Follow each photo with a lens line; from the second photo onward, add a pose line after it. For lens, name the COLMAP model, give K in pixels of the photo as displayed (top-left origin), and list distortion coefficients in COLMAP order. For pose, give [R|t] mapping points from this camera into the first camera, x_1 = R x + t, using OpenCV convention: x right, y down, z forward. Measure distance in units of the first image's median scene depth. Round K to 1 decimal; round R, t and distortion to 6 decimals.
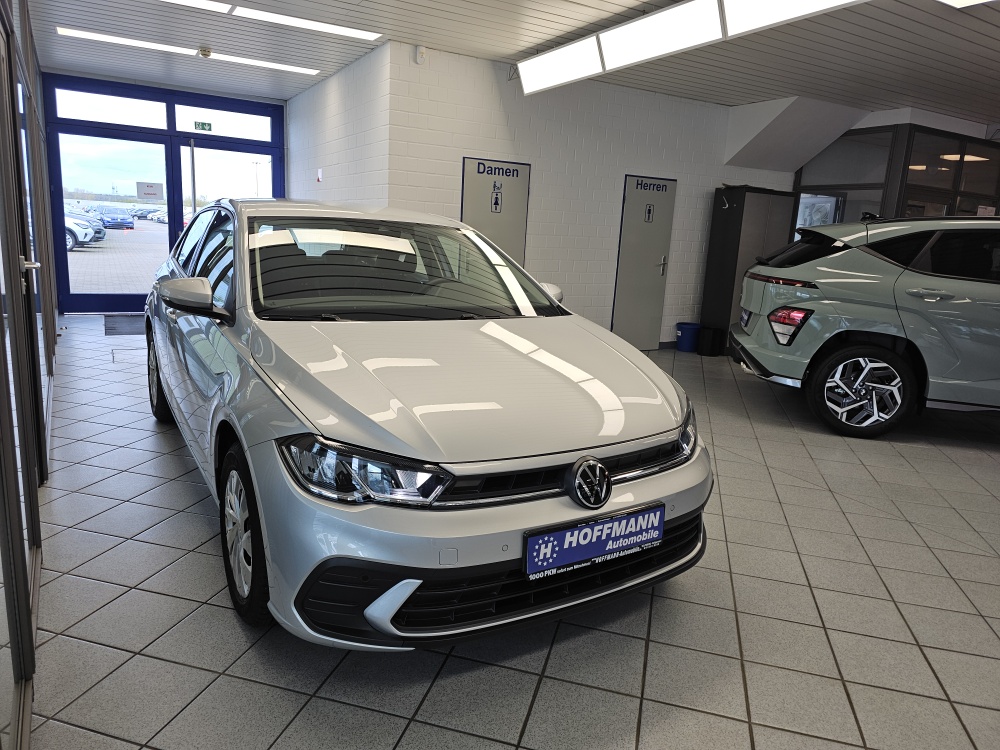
lens RADIAL K [[662.8, 0, 502.3], [0, 662.8, 371.2], [0, 0, 1]] dist [0.067639, -0.064340]
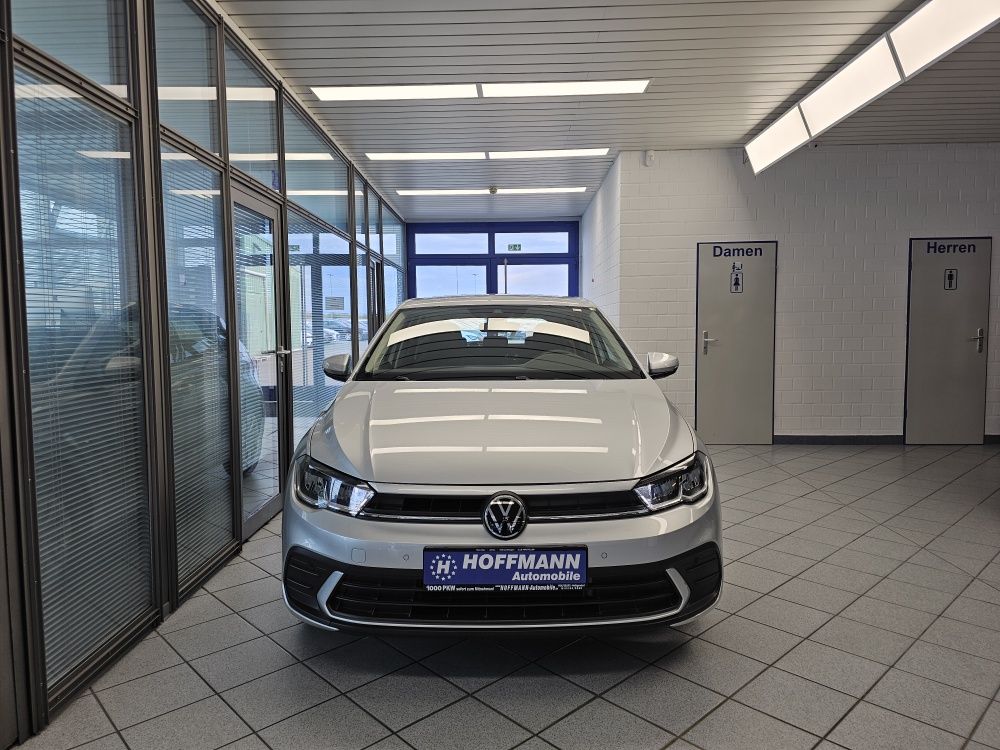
lens RADIAL K [[674.4, 0, 506.8], [0, 674.4, 373.3], [0, 0, 1]] dist [0.046238, -0.053409]
pose [[0.848481, -0.024475, -0.528659, 0.699805], [-0.053621, 0.989814, -0.131885, 0.079070], [0.526502, 0.140249, 0.838526, 0.032512]]
